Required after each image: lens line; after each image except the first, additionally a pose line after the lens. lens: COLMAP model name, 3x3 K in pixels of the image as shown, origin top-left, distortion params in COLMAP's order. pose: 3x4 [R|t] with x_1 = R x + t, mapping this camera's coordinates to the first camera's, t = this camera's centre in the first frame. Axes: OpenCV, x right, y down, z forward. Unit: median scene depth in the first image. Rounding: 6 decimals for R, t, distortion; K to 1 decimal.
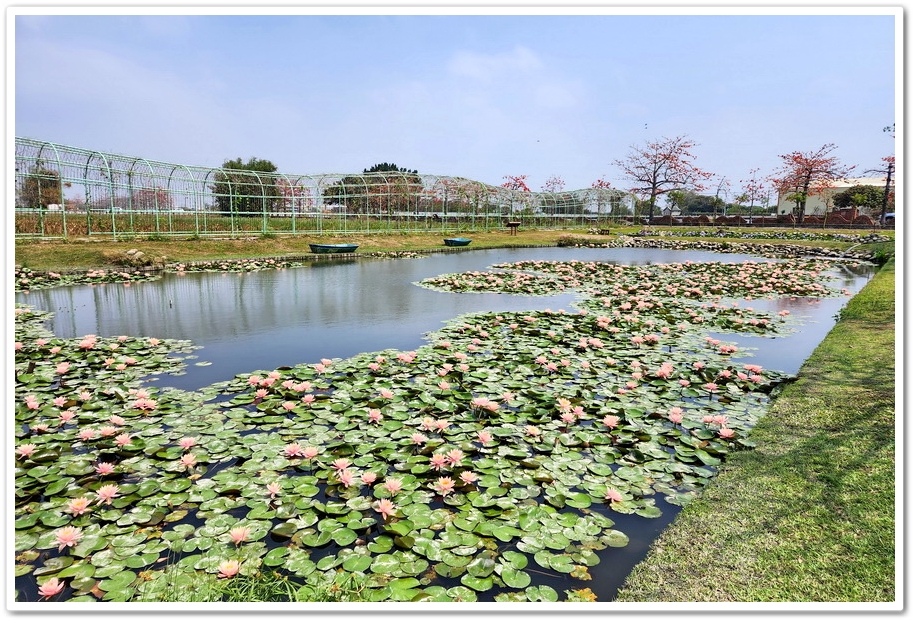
lens RADIAL K [[562.0, 0, 458.0], [0, 562.0, 311.5], [0, 0, 1]] dist [0.034904, -0.045873]
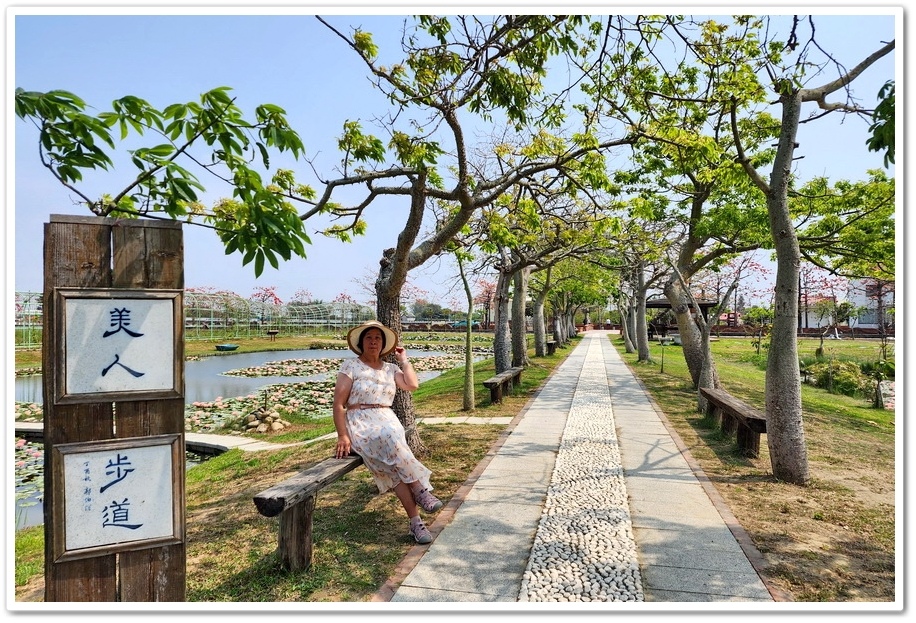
lens RADIAL K [[562.0, 0, 458.0], [0, 562.0, 311.5], [0, 0, 1]] dist [0.034904, -0.045873]
pose [[0.905183, 0.005633, 0.424984, -0.064765], [0.071763, 0.983530, -0.165887, 0.037488], [-0.418920, 0.180656, 0.889871, -0.305917]]
